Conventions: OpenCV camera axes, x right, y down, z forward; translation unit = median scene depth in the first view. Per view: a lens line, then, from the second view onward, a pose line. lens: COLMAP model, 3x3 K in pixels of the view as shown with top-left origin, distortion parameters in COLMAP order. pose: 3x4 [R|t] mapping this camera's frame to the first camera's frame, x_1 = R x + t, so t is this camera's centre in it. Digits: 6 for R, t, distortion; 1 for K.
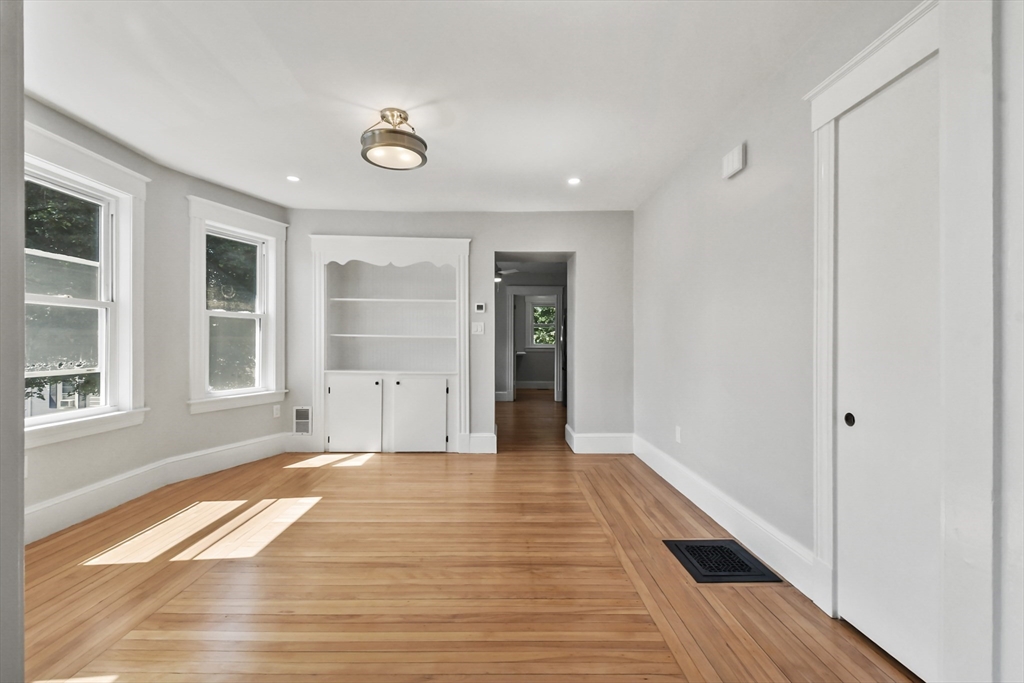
lens RADIAL K [[450.8, 0, 520.6], [0, 450.8, 339.7], [0, 0, 1]] dist [0.015705, -0.013864]
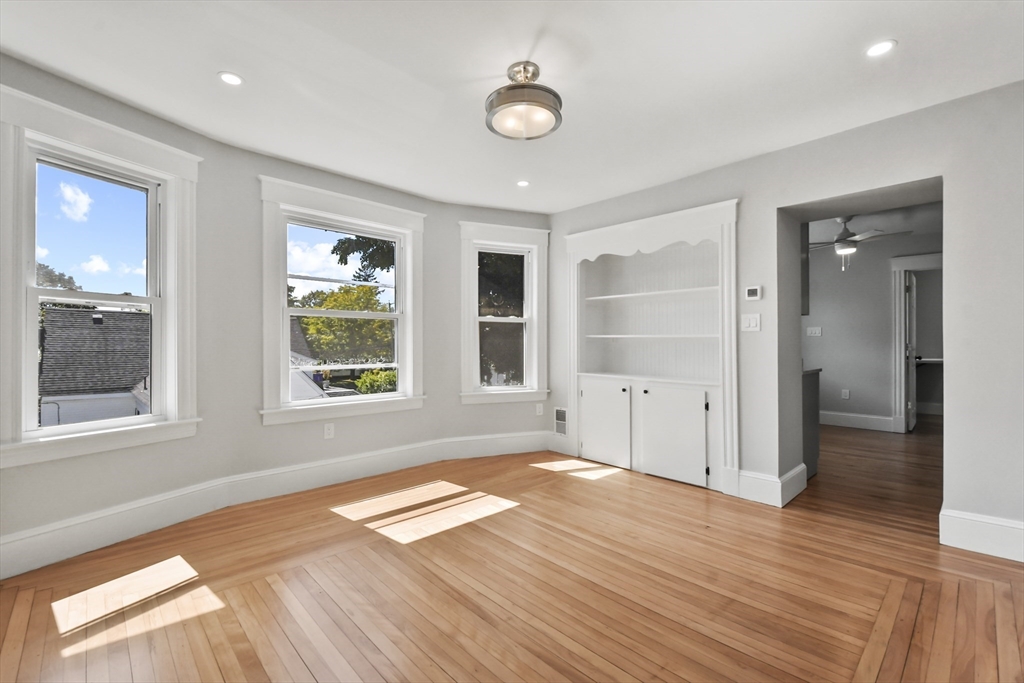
lens RADIAL K [[450.8, 0, 510.9], [0, 450.8, 339.4], [0, 0, 1]] dist [0.015705, -0.013864]
pose [[0.650540, -0.013959, -0.759344, 0.231412], [0.009416, 0.999902, -0.010314, 0.005745], [0.759414, -0.000441, 0.650608, 0.295019]]
